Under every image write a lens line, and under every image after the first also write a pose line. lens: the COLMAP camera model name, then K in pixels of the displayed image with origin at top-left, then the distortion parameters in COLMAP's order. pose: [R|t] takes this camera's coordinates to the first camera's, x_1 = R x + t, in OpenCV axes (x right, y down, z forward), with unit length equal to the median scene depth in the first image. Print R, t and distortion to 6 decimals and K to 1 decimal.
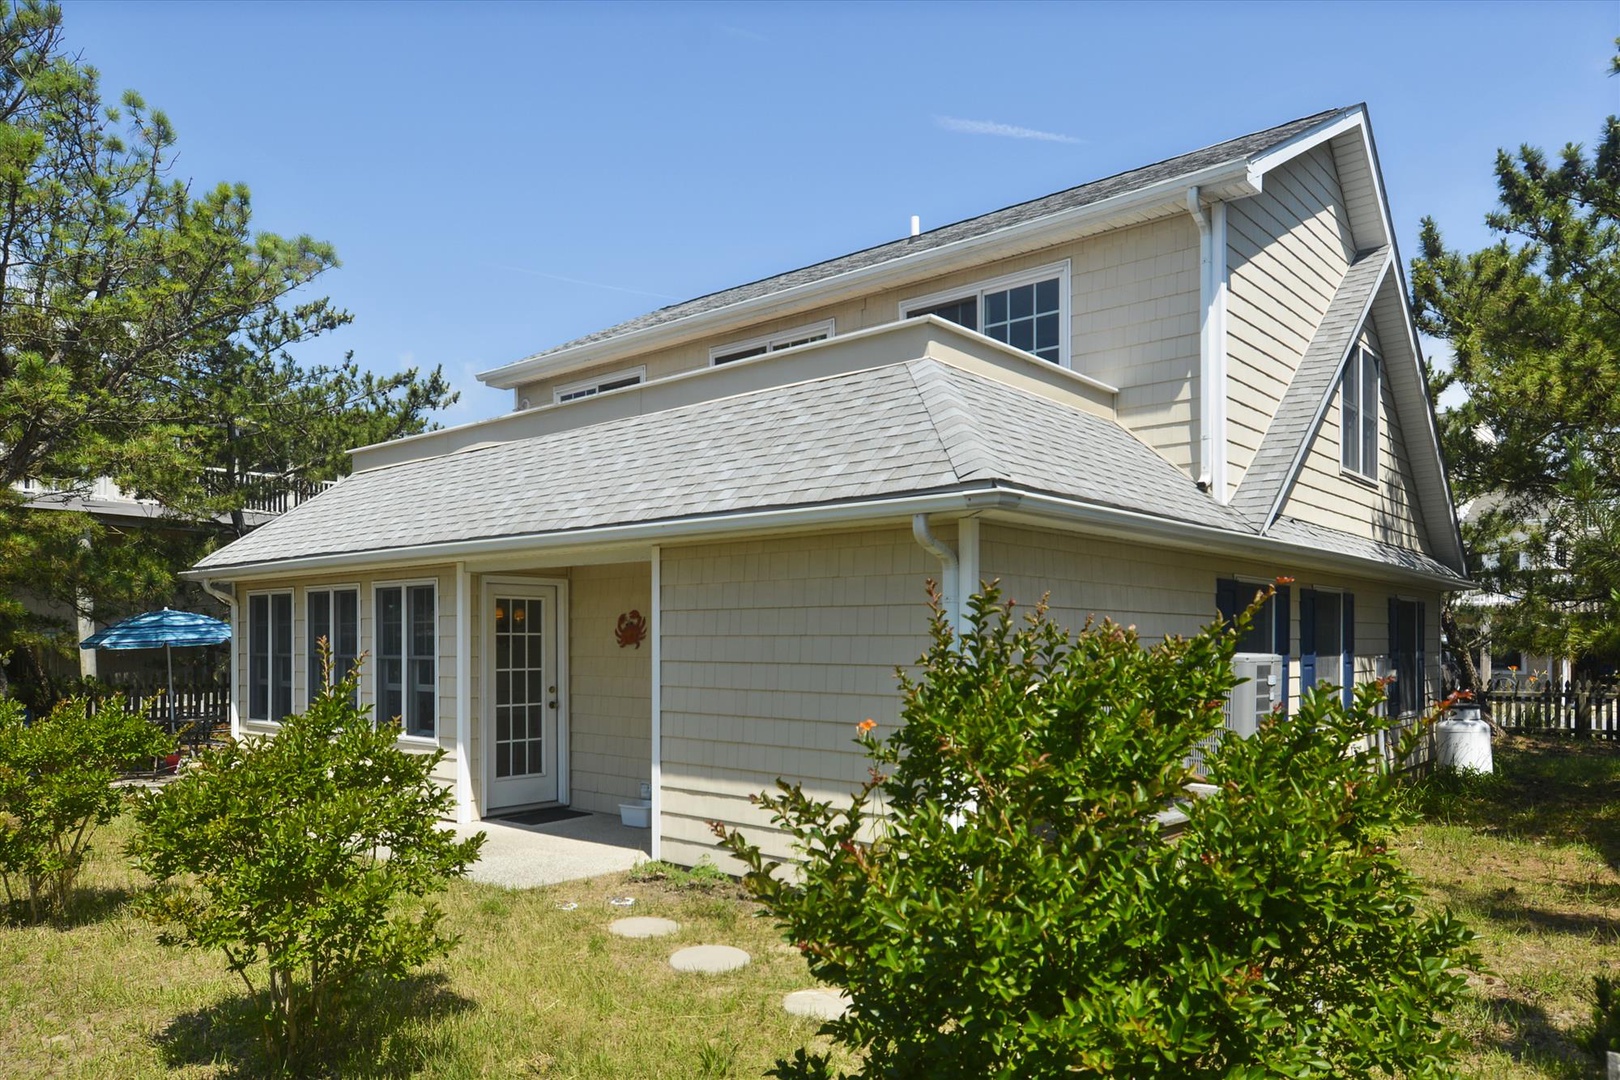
lens RADIAL K [[1071.0, 0, 814.6], [0, 1071.0, 566.4], [0, 0, 1]] dist [0.040979, -0.028823]
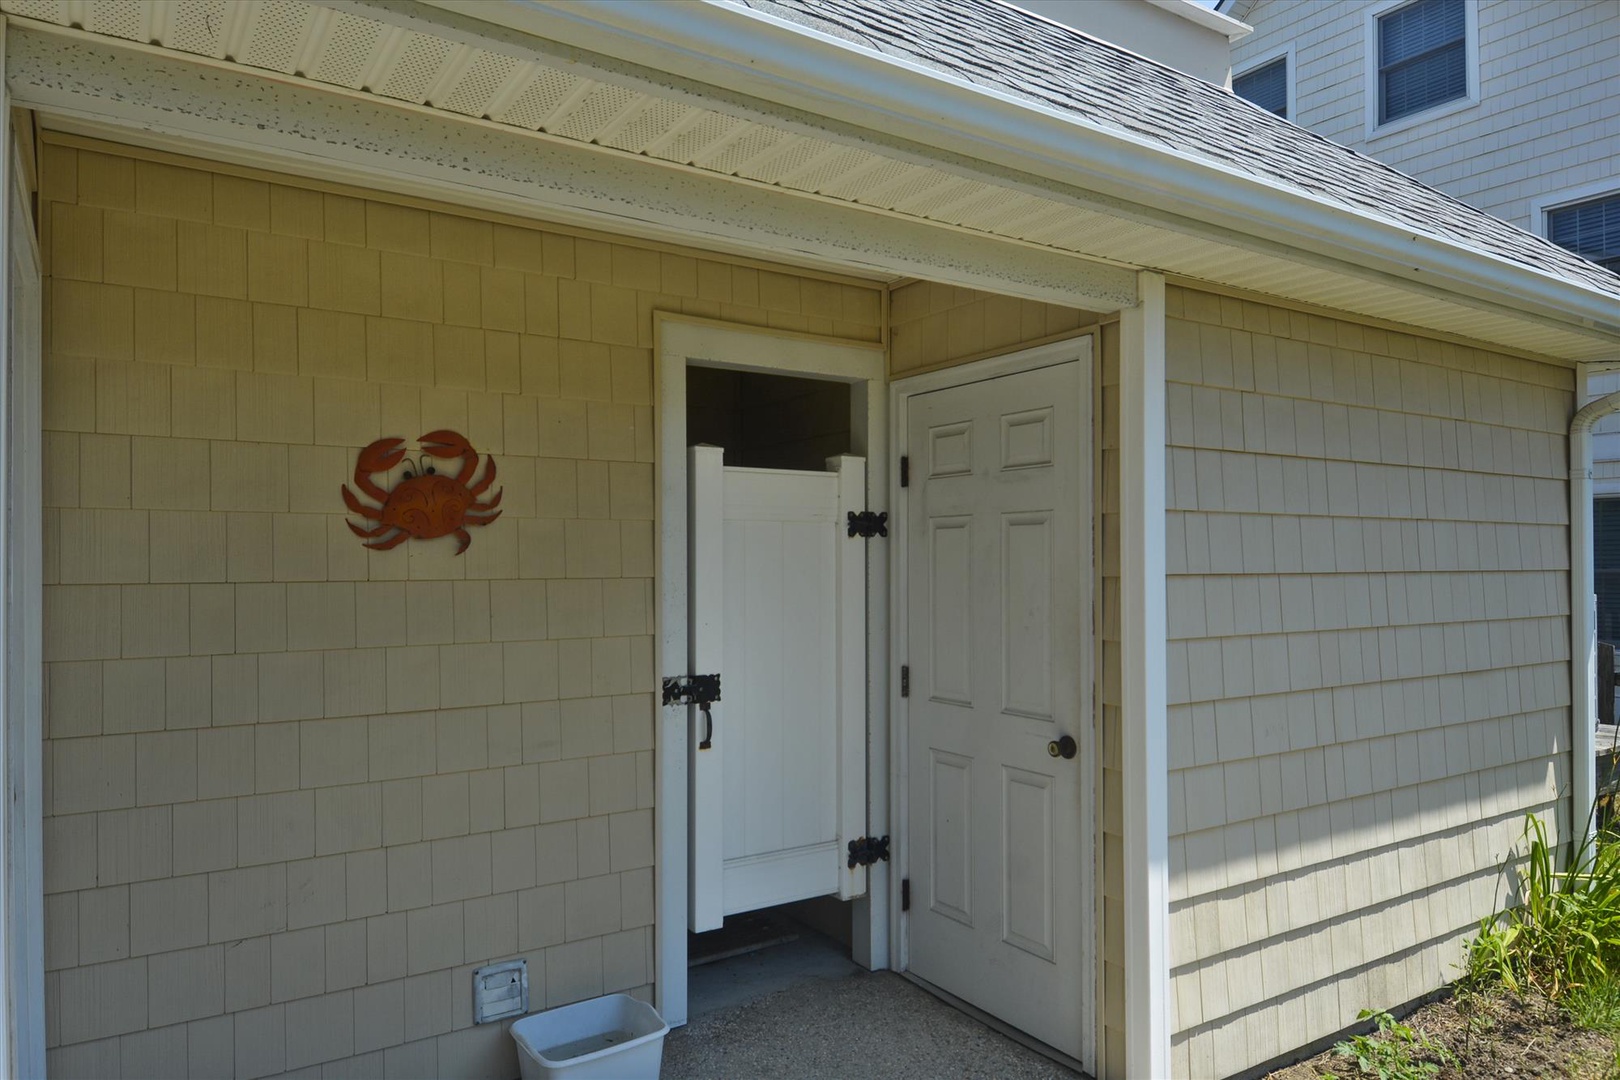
lens RADIAL K [[1071.0, 0, 814.6], [0, 1071.0, 566.4], [0, 0, 1]] dist [0.040979, -0.028823]
pose [[0.261422, 0.006506, 0.965203, -0.483872], [-0.057762, 0.998291, 0.008915, 0.078775], [-0.963495, -0.058083, 0.261351, 0.913057]]
